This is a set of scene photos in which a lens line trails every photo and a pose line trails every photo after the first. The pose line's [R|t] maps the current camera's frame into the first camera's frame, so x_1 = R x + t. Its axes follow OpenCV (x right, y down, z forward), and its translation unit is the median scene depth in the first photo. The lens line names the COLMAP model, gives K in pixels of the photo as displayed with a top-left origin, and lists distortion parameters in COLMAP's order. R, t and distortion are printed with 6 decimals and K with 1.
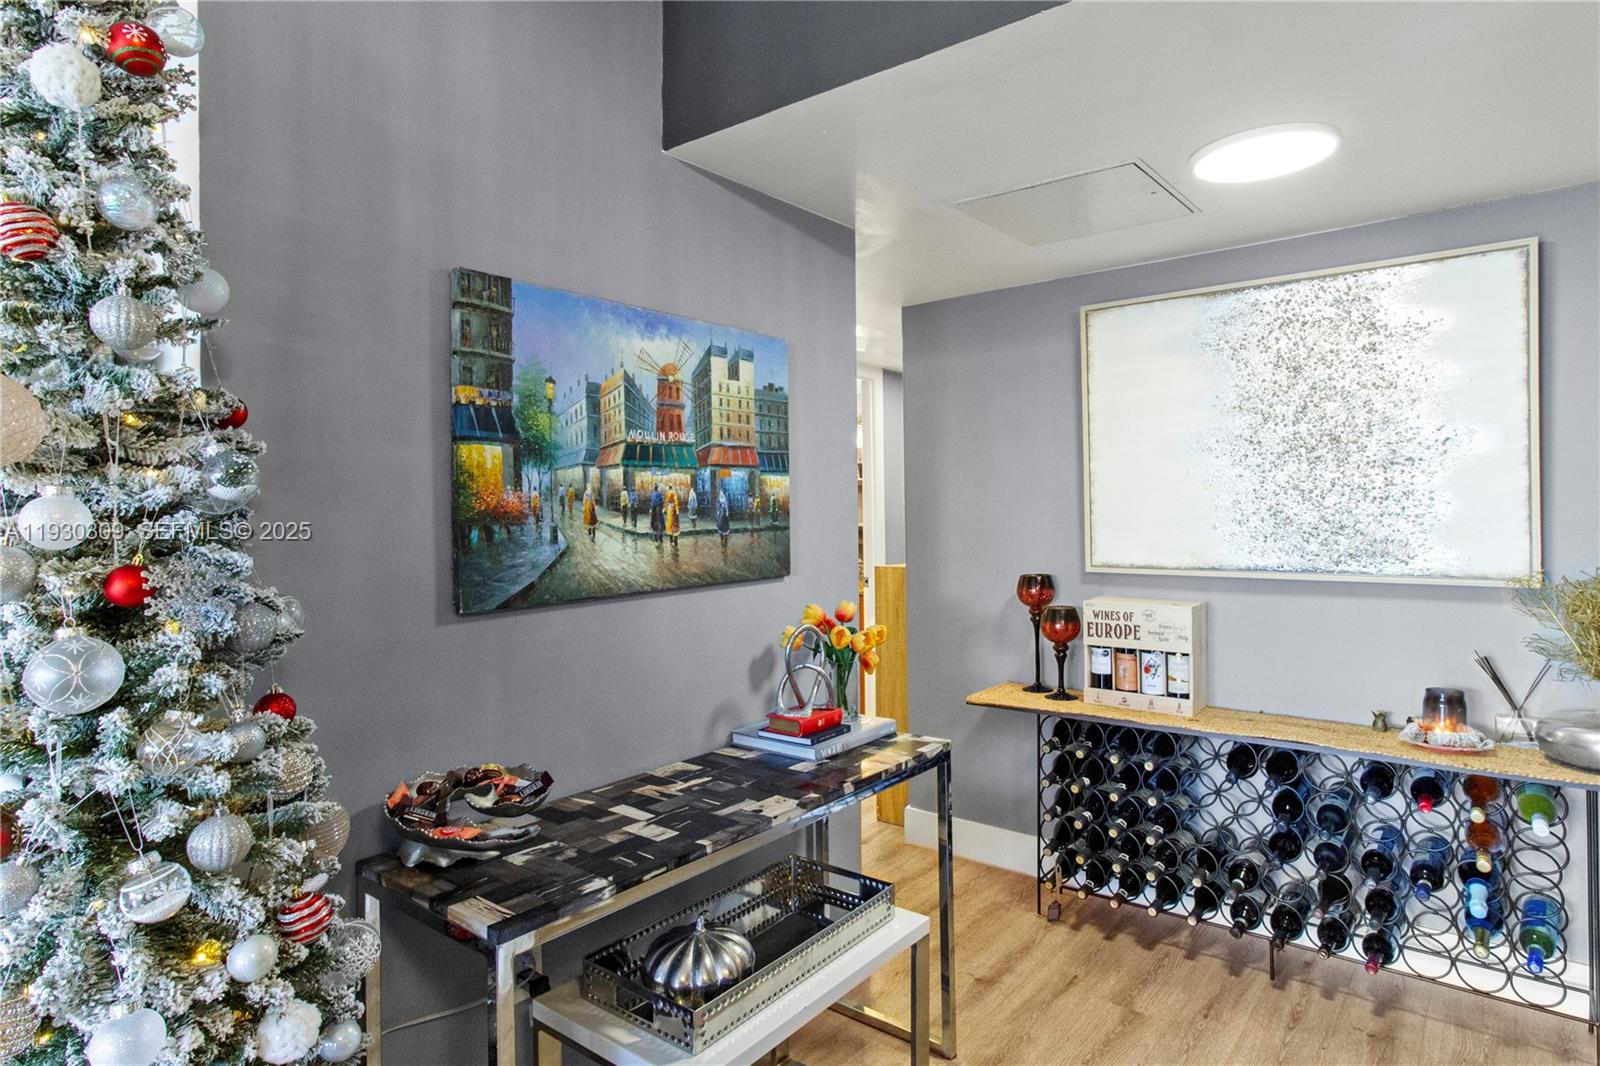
lens RADIAL K [[878.8, 0, 835.3], [0, 878.8, 510.2], [0, 0, 1]] dist [-0.001365, -0.000252]
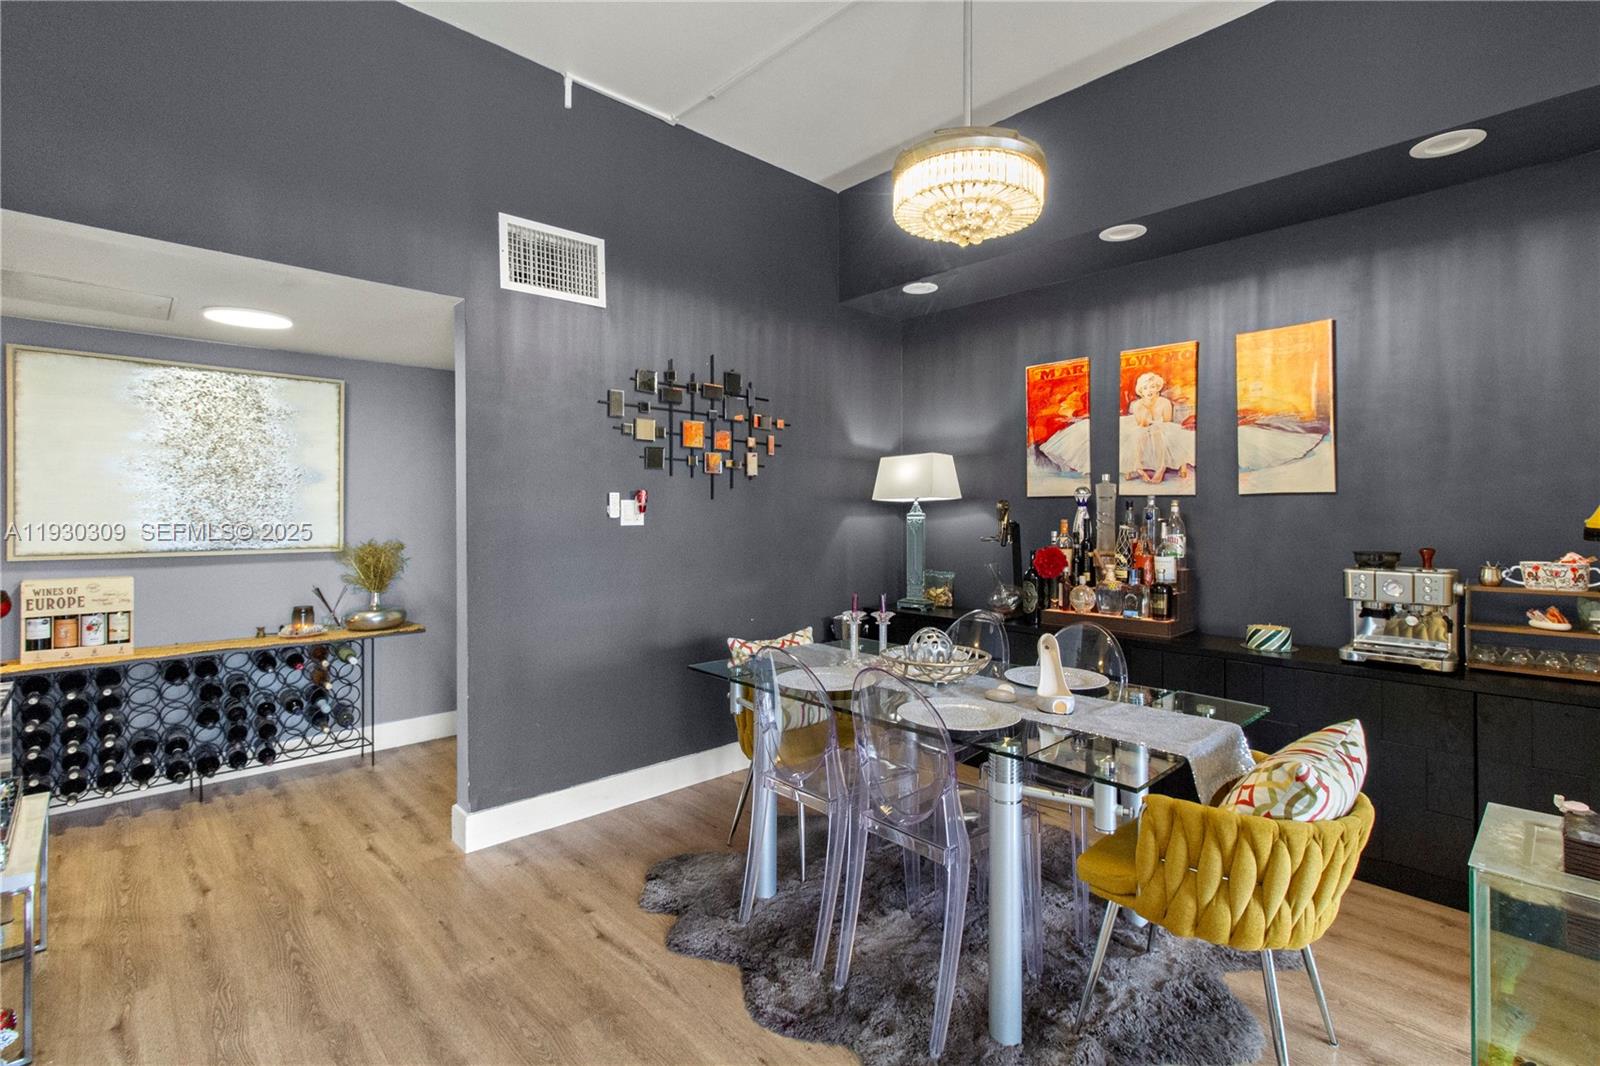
lens RADIAL K [[746.1, 0, 799.1], [0, 746.1, 495.0], [0, 0, 1]] dist [-0.001587, 0.000239]
pose [[0.147902, 0.034613, 0.988396, -0.660171], [-0.003527, 0.999400, -0.034470, 0.011765], [-0.988996, 0.001612, 0.147935, -0.272260]]
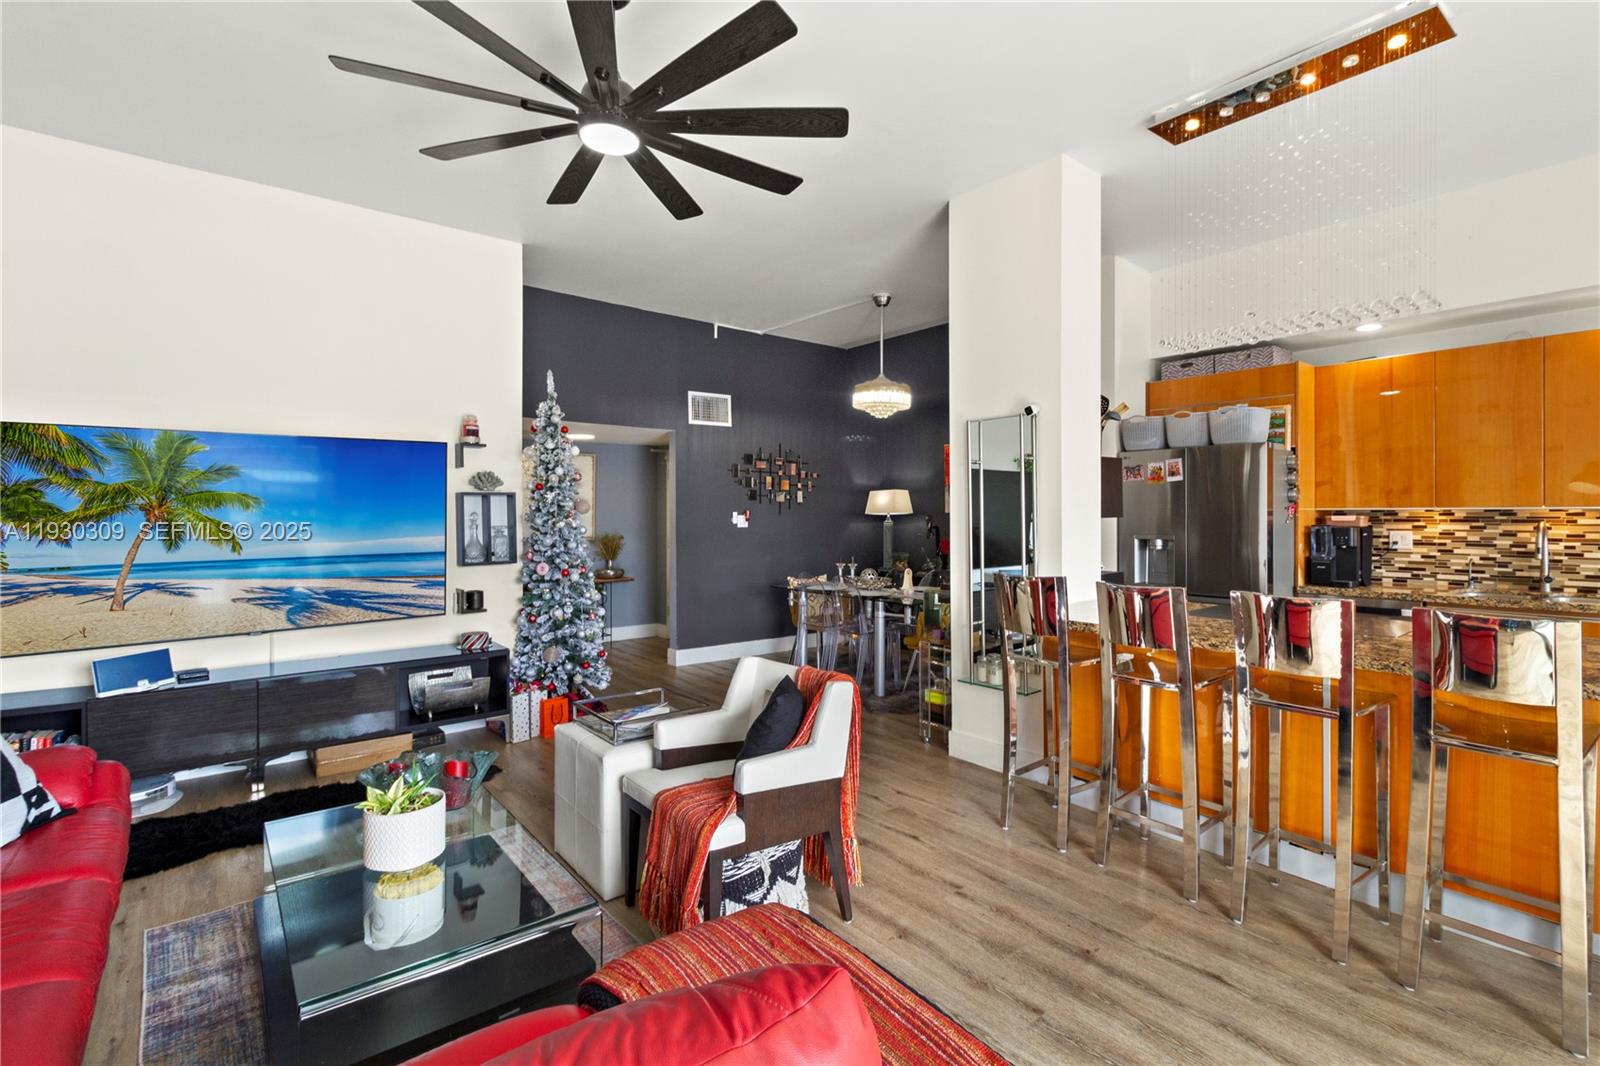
lens RADIAL K [[746.1, 0, 788.3], [0, 746.1, 519.7], [0, 0, 1]] dist [-0.001587, 0.000239]
pose [[0.238013, 0.004704, 0.971251, -2.002797], [-0.006705, 0.999972, -0.003200, 0.001373], [-0.971239, -0.005751, 0.238038, -0.599452]]
